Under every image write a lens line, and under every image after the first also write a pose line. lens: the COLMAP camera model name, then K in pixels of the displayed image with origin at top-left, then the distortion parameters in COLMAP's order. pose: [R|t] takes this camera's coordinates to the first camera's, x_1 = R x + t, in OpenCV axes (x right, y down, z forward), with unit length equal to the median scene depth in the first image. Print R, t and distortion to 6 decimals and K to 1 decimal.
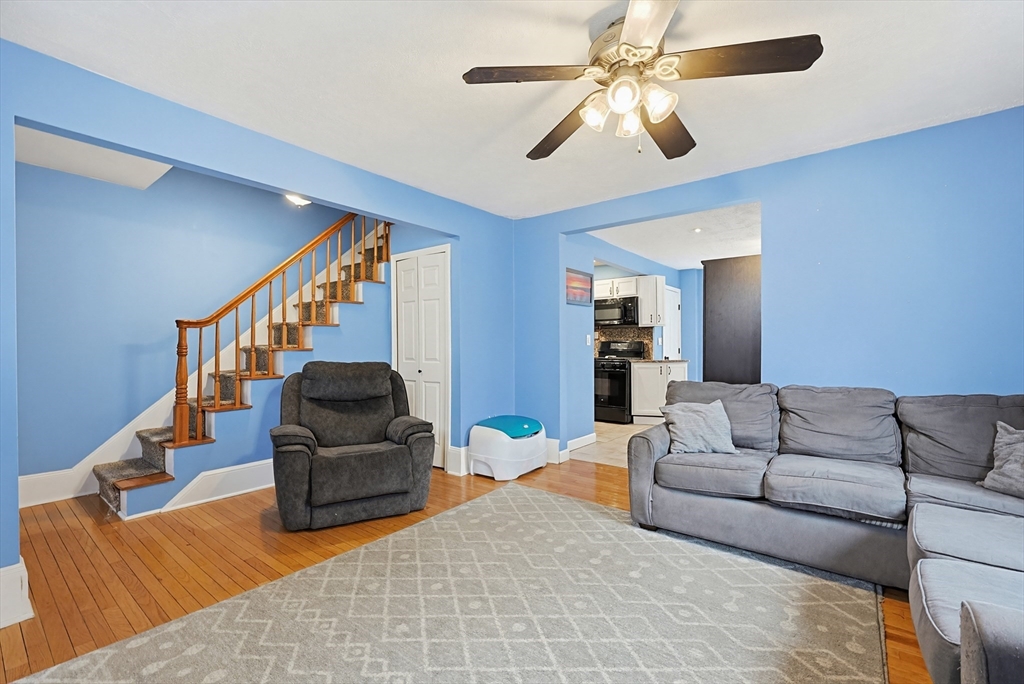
lens RADIAL K [[436.5, 0, 511.7], [0, 436.5, 342.9], [0, 0, 1]] dist [-0.003983, -0.000583]
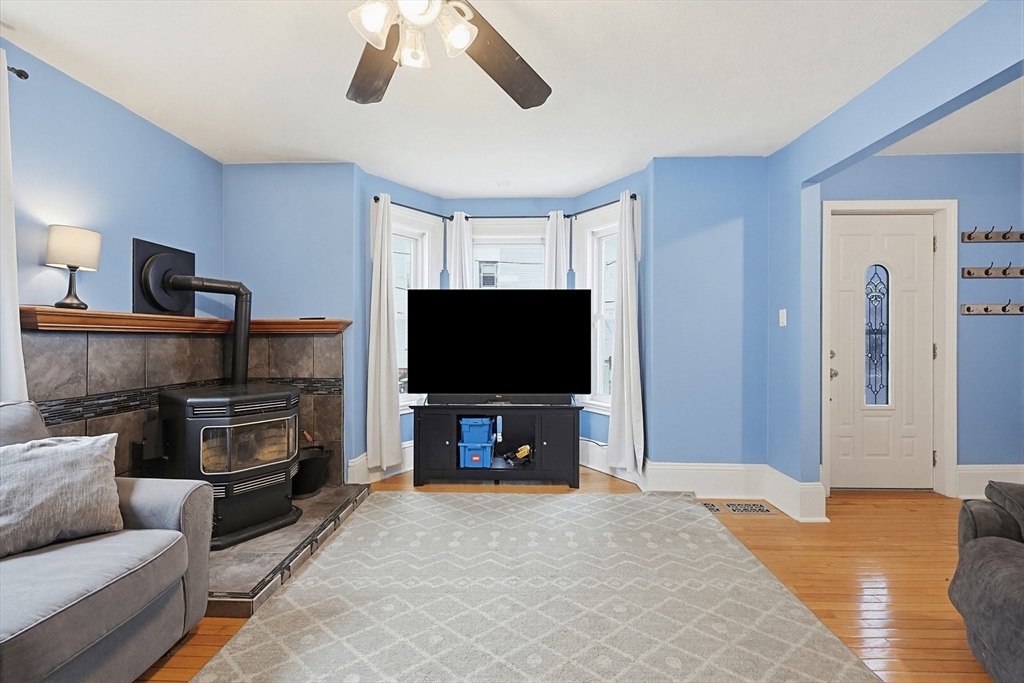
lens RADIAL K [[436.5, 0, 512.6], [0, 436.5, 337.5], [0, 0, 1]] dist [-0.003983, -0.000583]
pose [[-0.804701, 0.003434, -0.593671, 0.637424], [0.007274, 0.999965, -0.004075, 0.010826], [0.593636, -0.007598, -0.804698, 1.888396]]
